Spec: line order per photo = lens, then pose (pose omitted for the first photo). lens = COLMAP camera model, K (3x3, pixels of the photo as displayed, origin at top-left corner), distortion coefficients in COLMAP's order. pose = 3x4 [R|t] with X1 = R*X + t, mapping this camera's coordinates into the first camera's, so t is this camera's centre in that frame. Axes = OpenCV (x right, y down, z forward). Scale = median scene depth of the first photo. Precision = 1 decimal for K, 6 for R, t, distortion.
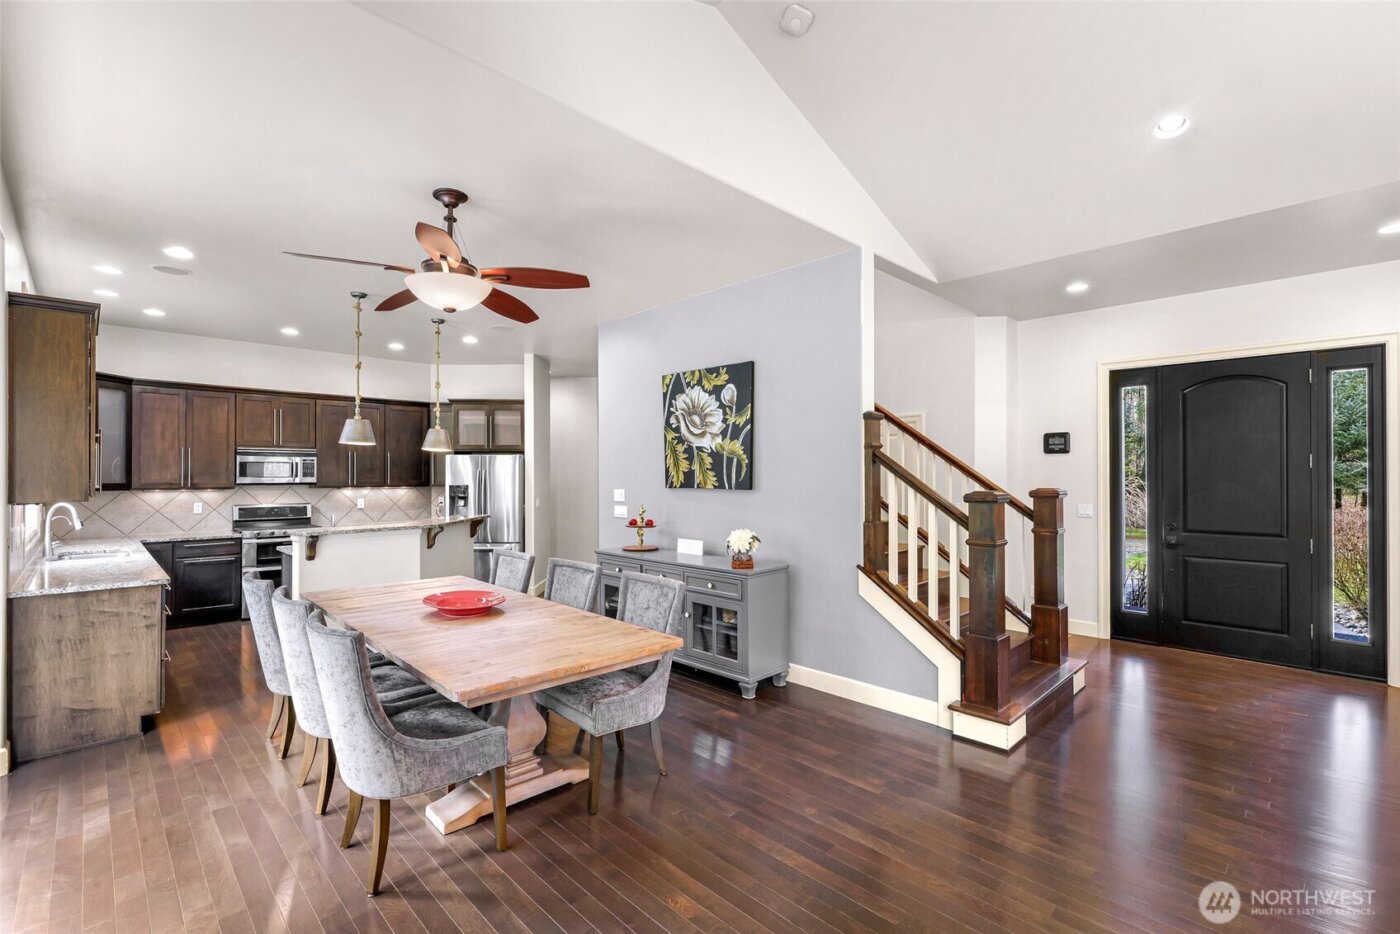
lens RADIAL K [[592.8, 0, 674.5], [0, 592.8, 472.4], [0, 0, 1]] dist [0.004758, 0.000500]
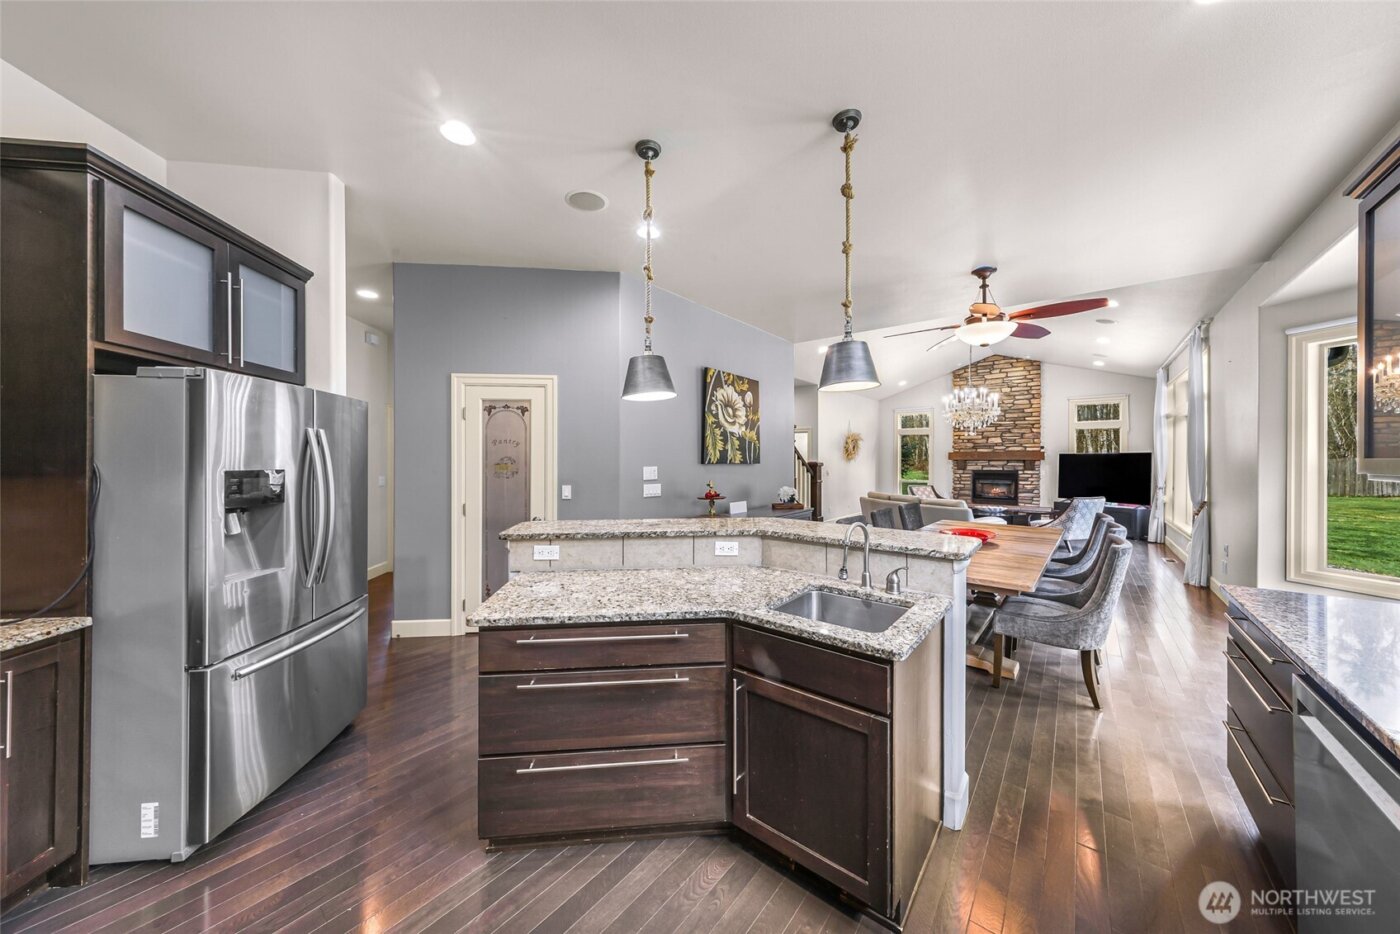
lens RADIAL K [[443.5, 0, 685.1], [0, 443.5, 458.2], [0, 0, 1]] dist [0.007328, -0.000040]
pose [[-0.076441, 0.003800, 0.997067, -0.757257], [-0.010919, 0.999930, -0.004648, 0.016674], [-0.997014, -0.011242, -0.076394, 0.953940]]
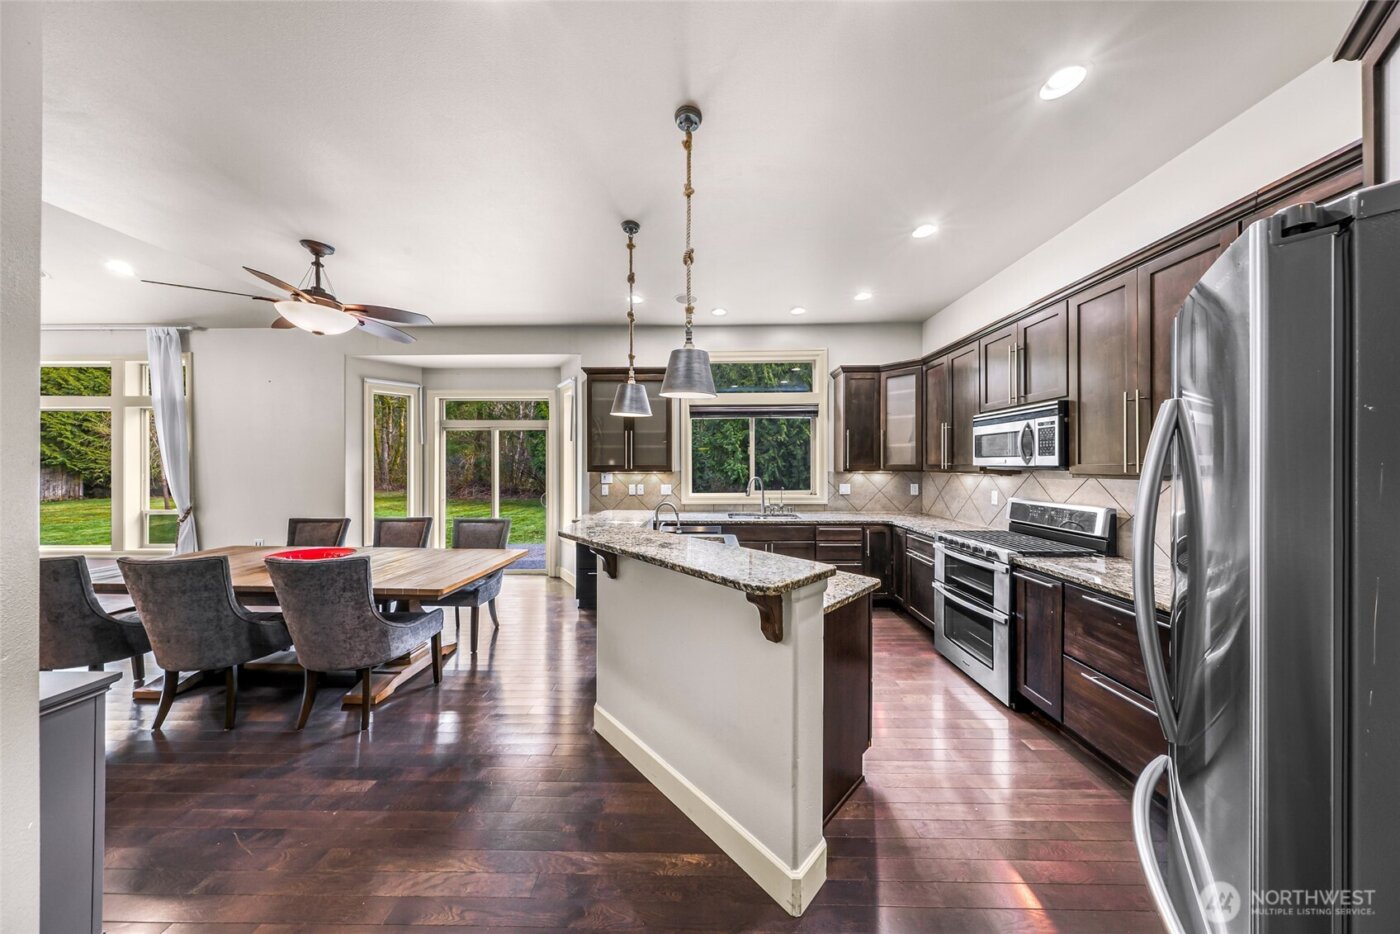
lens RADIAL K [[414.7, 0, 697.8], [0, 414.7, 464.7], [0, 0, 1]] dist [0.008401, 0.000059]
pose [[-0.714873, 0.003140, -0.699247, -0.160369], [0.006552, 0.999976, -0.002208, 0.017216], [0.699223, -0.006160, -0.714877, 1.212159]]
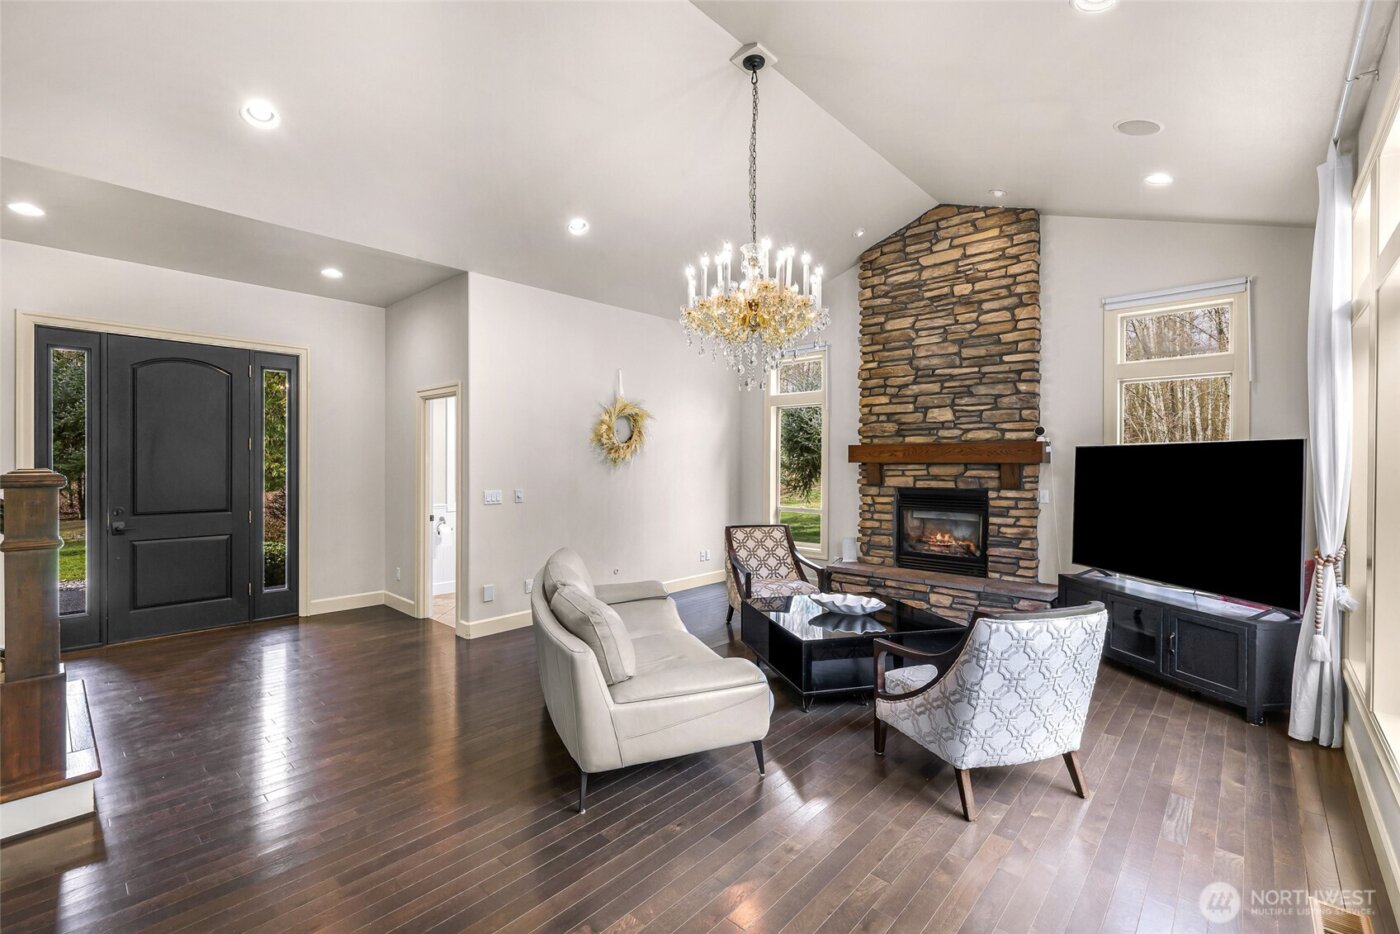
lens RADIAL K [[592.8, 0, 719.8], [0, 592.8, 460.8], [0, 0, 1]] dist [0.004758, 0.000500]
pose [[-0.060080, 0.001333, 0.998193, -0.096878], [-0.009152, 0.999956, -0.001887, 0.004976], [-0.998152, -0.009249, -0.060066, 0.096579]]
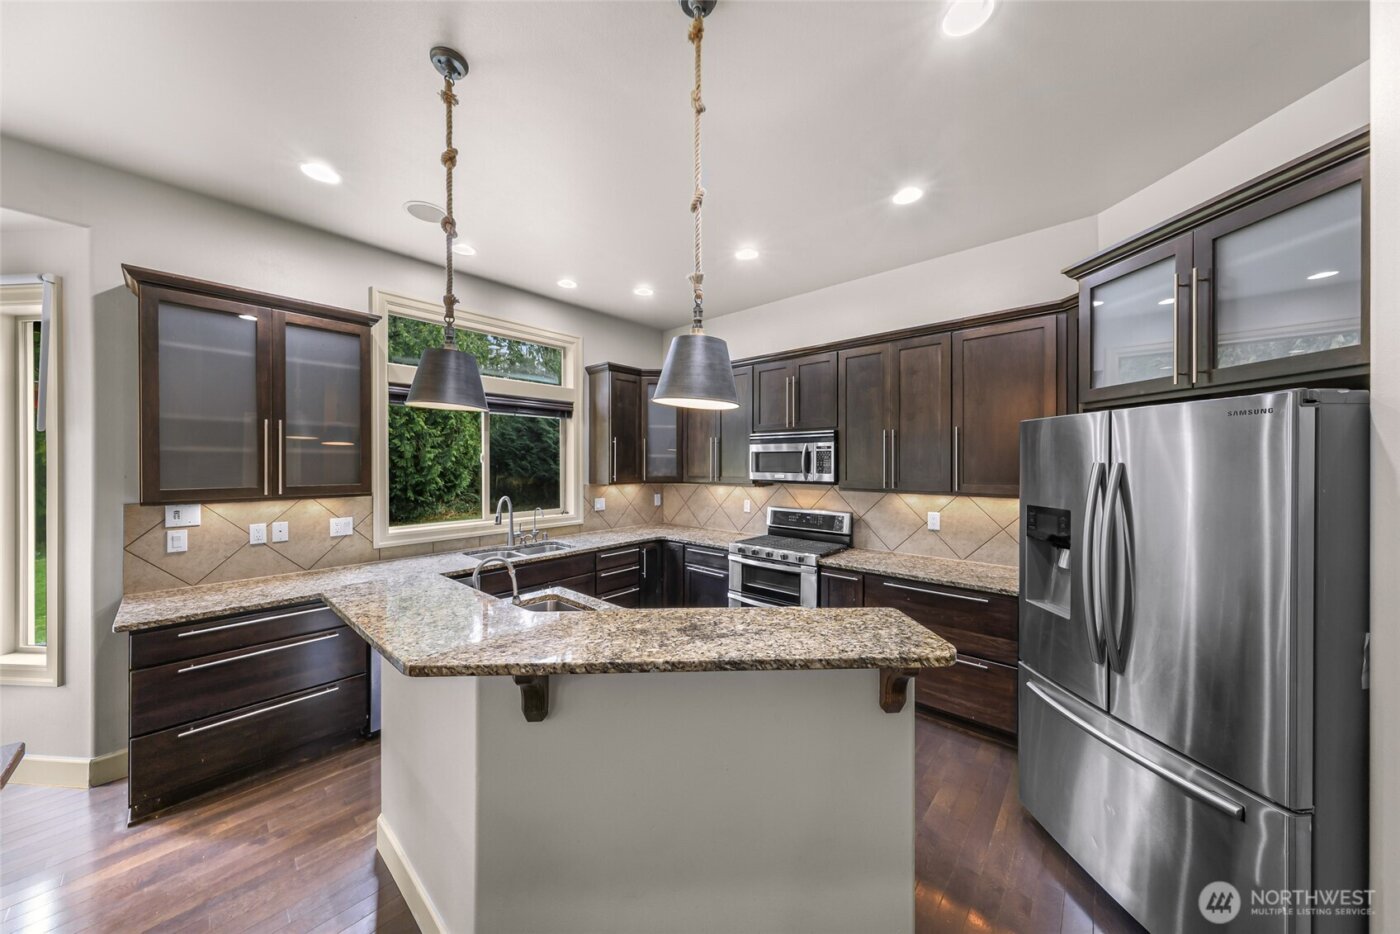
lens RADIAL K [[467.0, 0, 706.5], [0, 467.0, 465.8], [0, 0, 1]] dist [0.008968, -0.000129]
pose [[0.077633, 0.011222, -0.996919, -0.133943], [0.003013, 0.999929, 0.011490, -0.007418], [0.996977, -0.003896, 0.077593, 0.962678]]
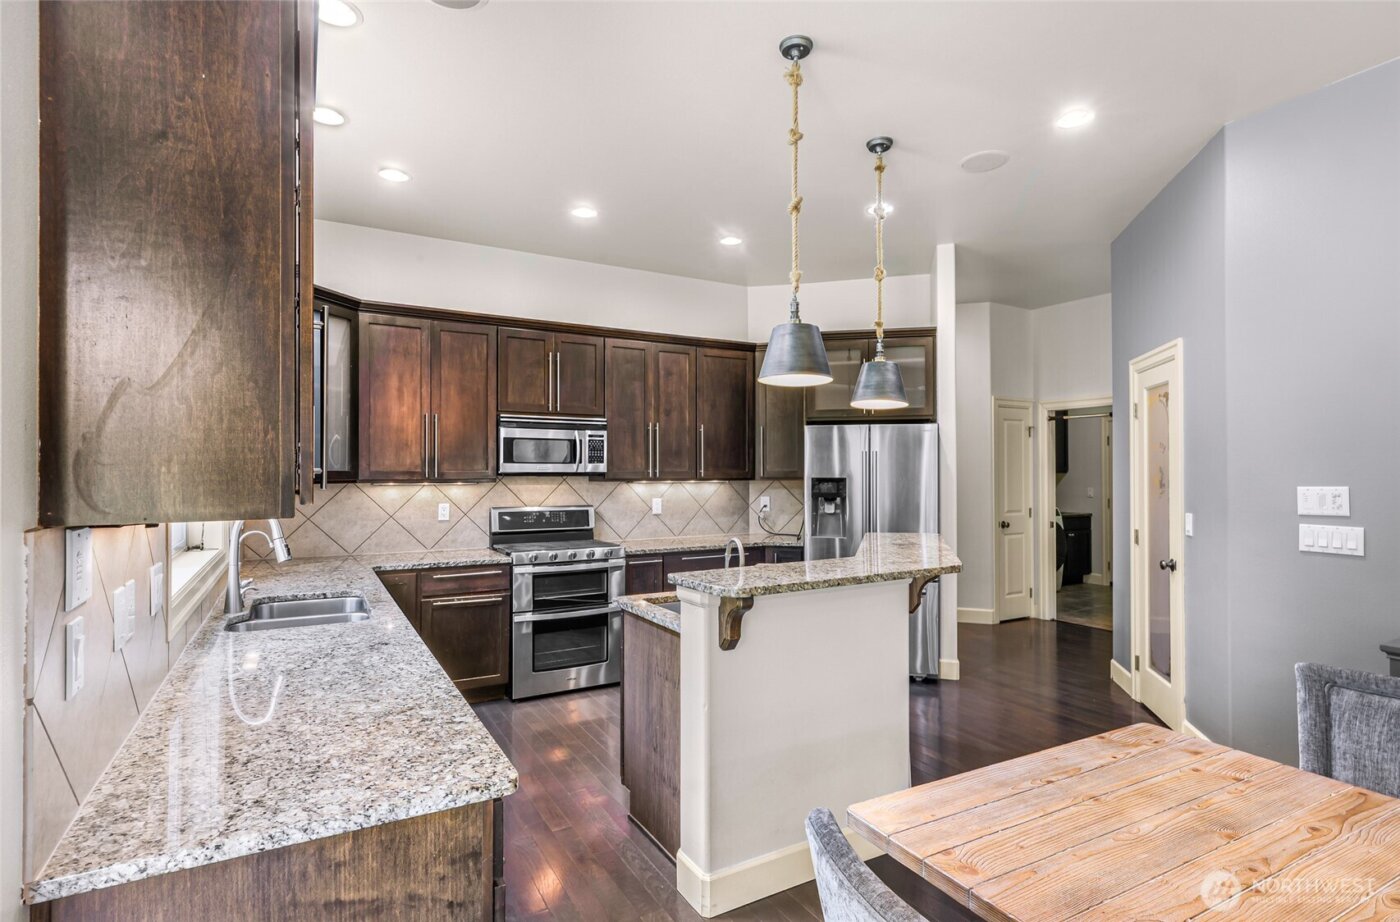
lens RADIAL K [[680.8, 0, 709.0], [0, 680.8, 469.1], [0, 0, 1]] dist [0.000610, 0.000249]
pose [[0.971299, 0.000775, -0.237862, -0.387323], [0.000148, 0.999993, 0.003866, 0.012869], [0.237863, -0.003790, 0.971291, 0.397116]]
